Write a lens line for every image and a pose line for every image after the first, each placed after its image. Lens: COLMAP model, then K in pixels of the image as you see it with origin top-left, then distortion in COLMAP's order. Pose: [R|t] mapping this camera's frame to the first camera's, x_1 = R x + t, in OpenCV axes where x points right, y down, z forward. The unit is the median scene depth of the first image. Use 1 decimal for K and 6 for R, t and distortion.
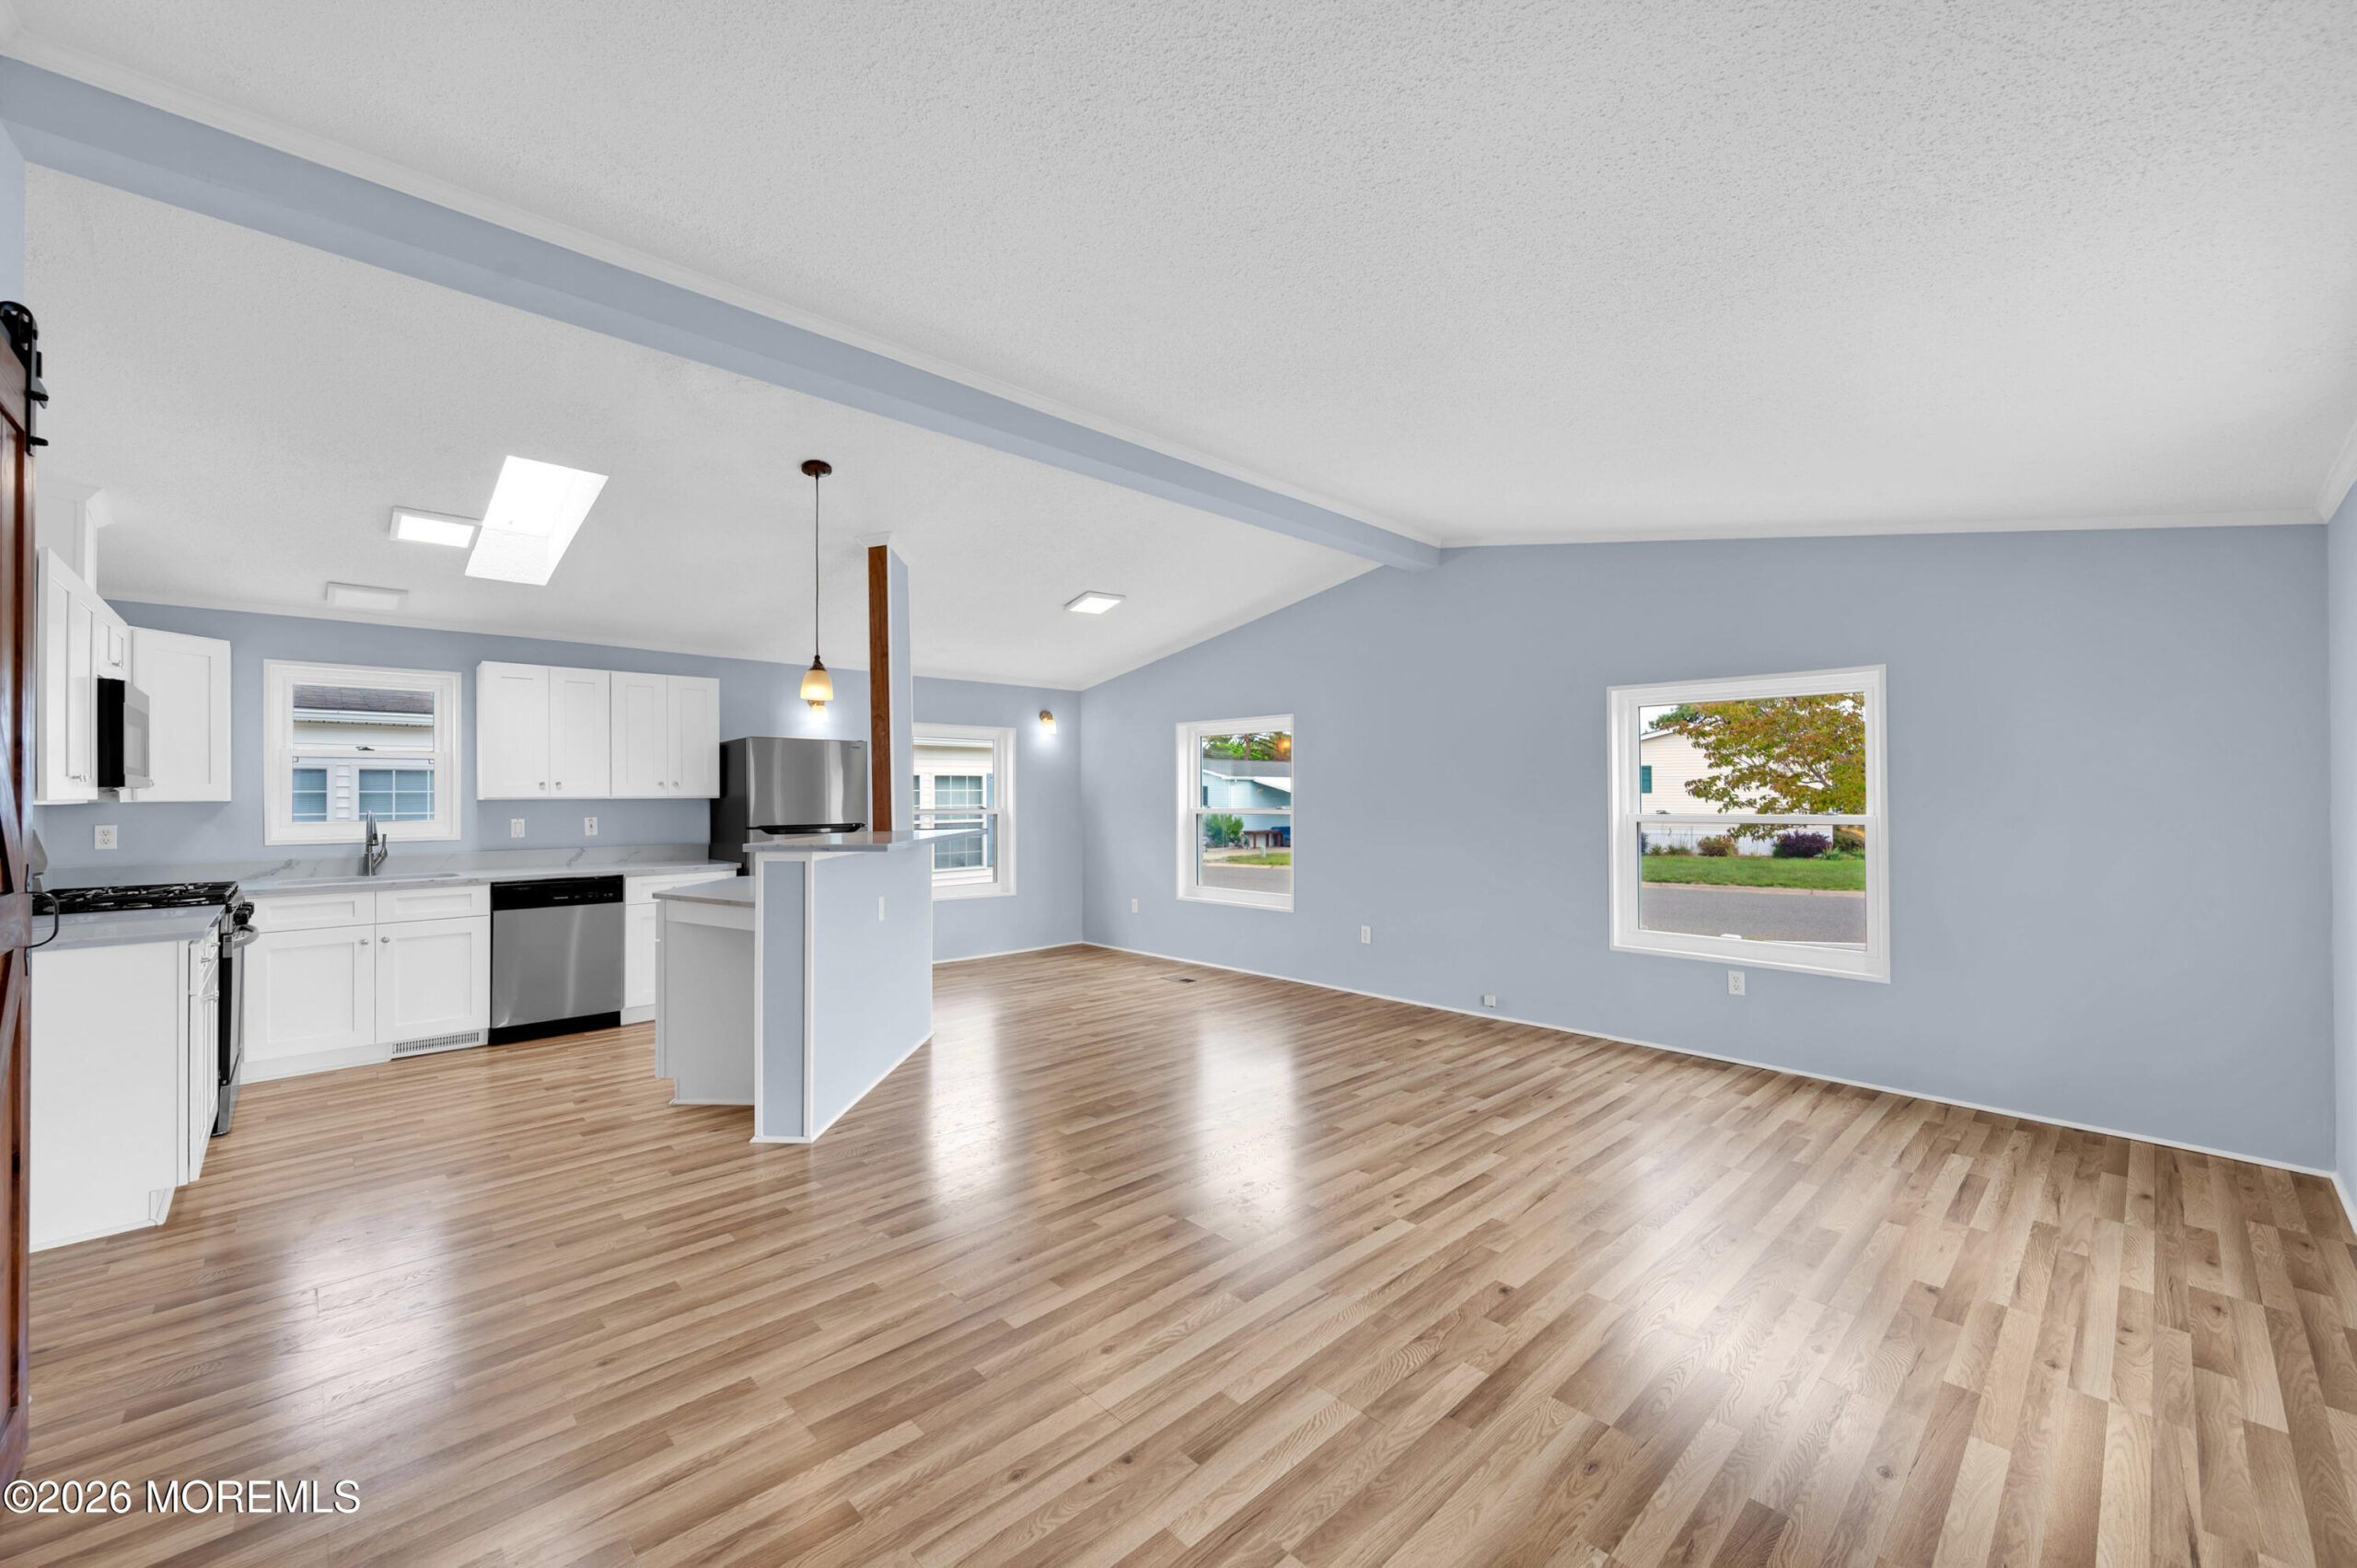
lens RADIAL K [[932.7, 0, 1178.8], [0, 932.7, 791.3], [0, 0, 1]] dist [-0.000326, -0.000674]
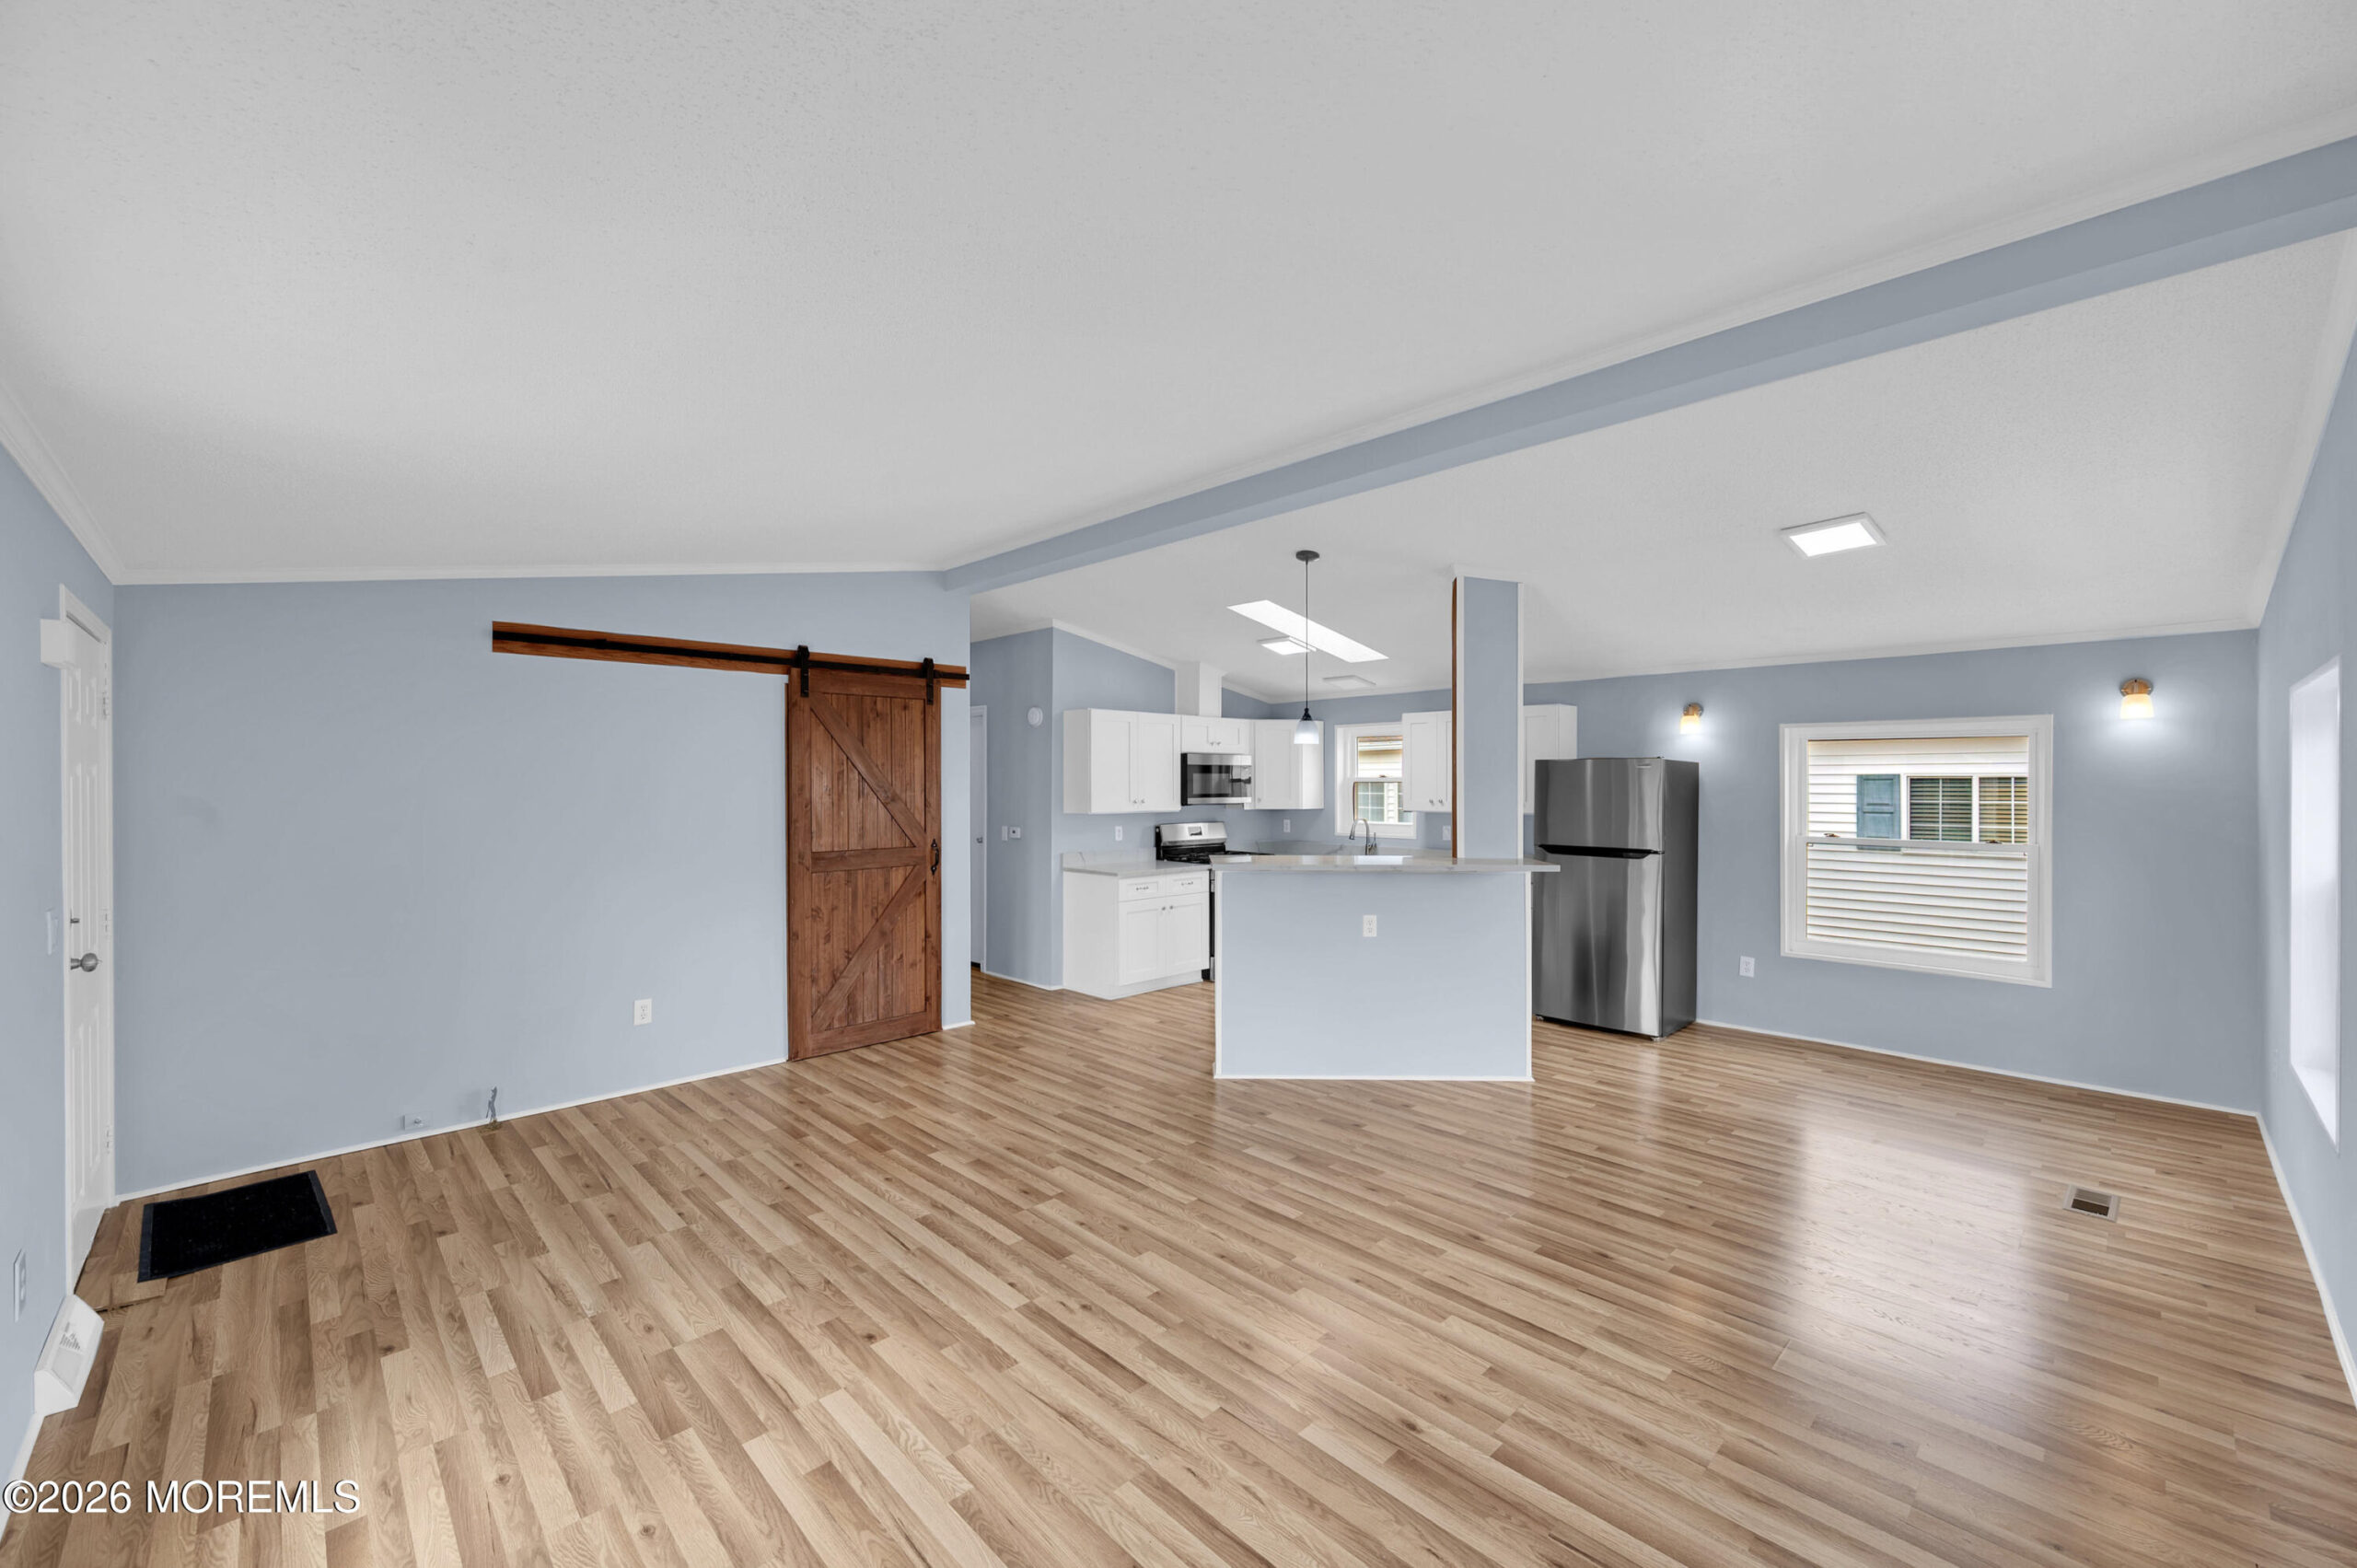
lens RADIAL K [[932.7, 0, 1163.2], [0, 932.7, 788.5], [0, 0, 1]] dist [-0.000326, -0.000674]
pose [[0.003492, 0.011360, -0.999929, 0.761788], [0.003859, 0.999928, 0.011374, -0.049675], [0.999986, -0.003899, 0.003448, 0.727861]]
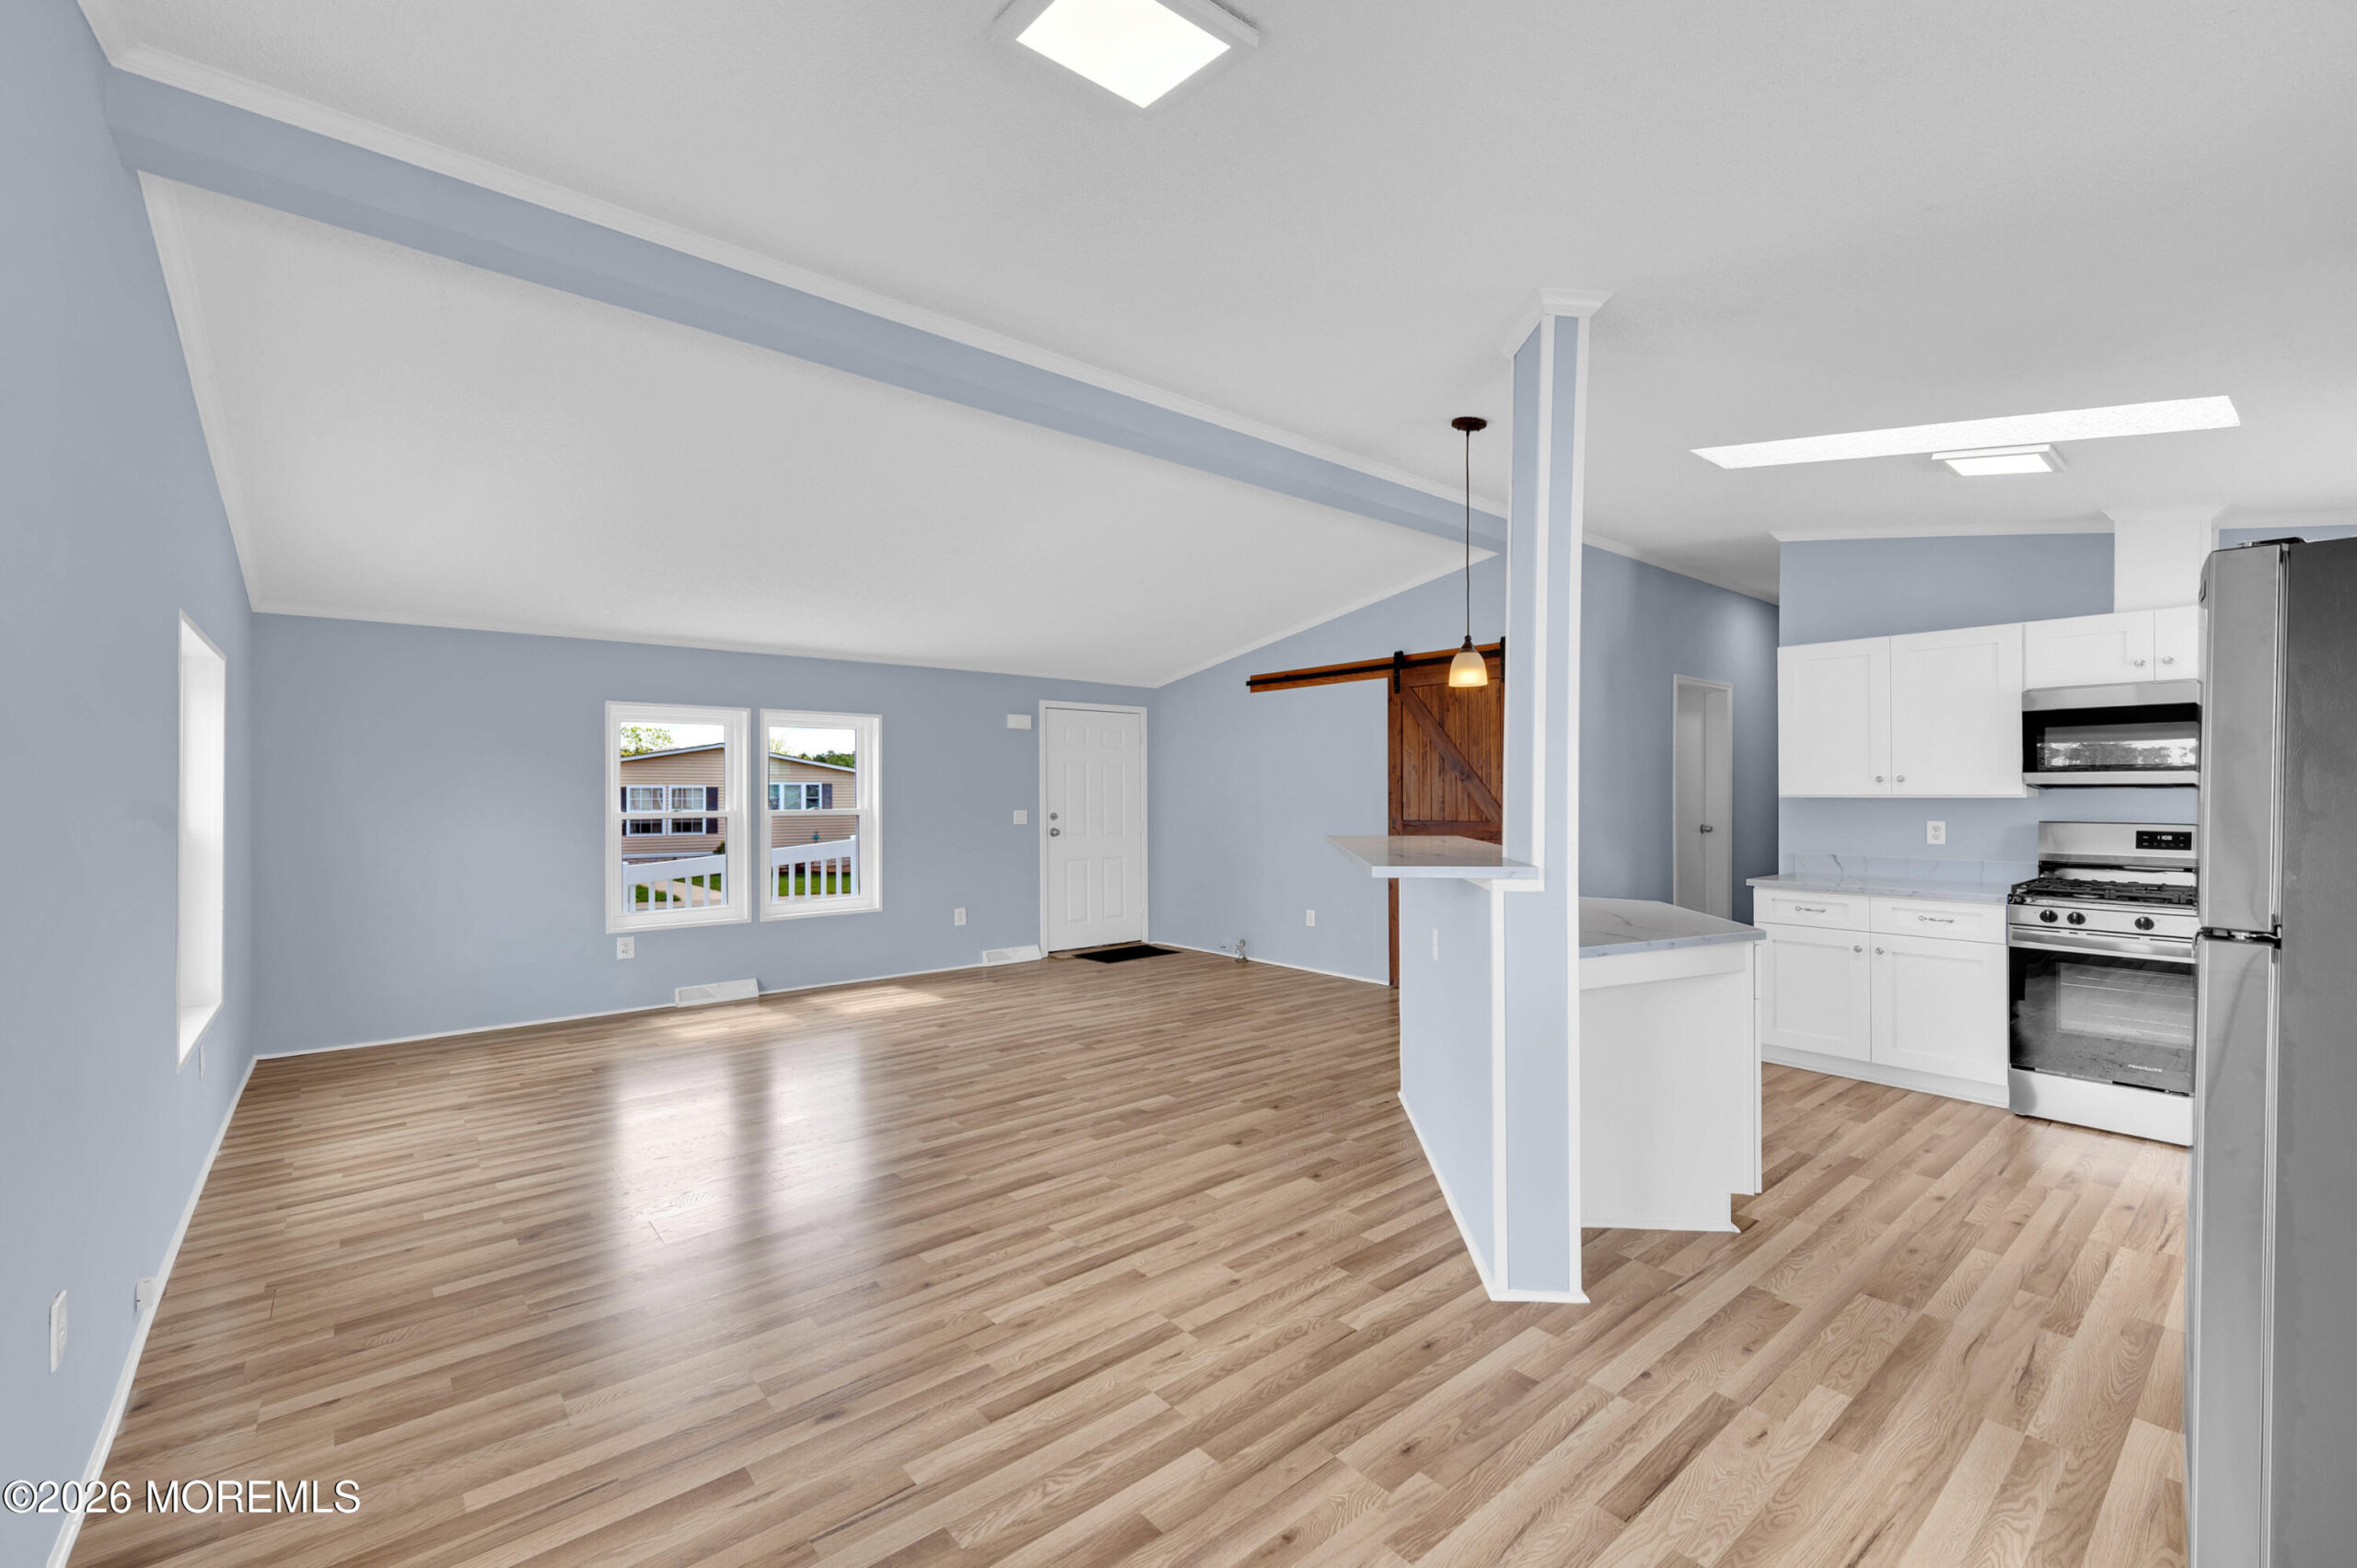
lens RADIAL K [[932.7, 0, 1248.4], [0, 932.7, 790.8], [0, 0, 1]] dist [-0.000326, -0.000674]
pose [[-0.999928, 0.009777, -0.006954, -0.129722], [0.009808, 0.999942, -0.004414, 0.000109], [0.006911, -0.004482, -0.999966, 1.672286]]
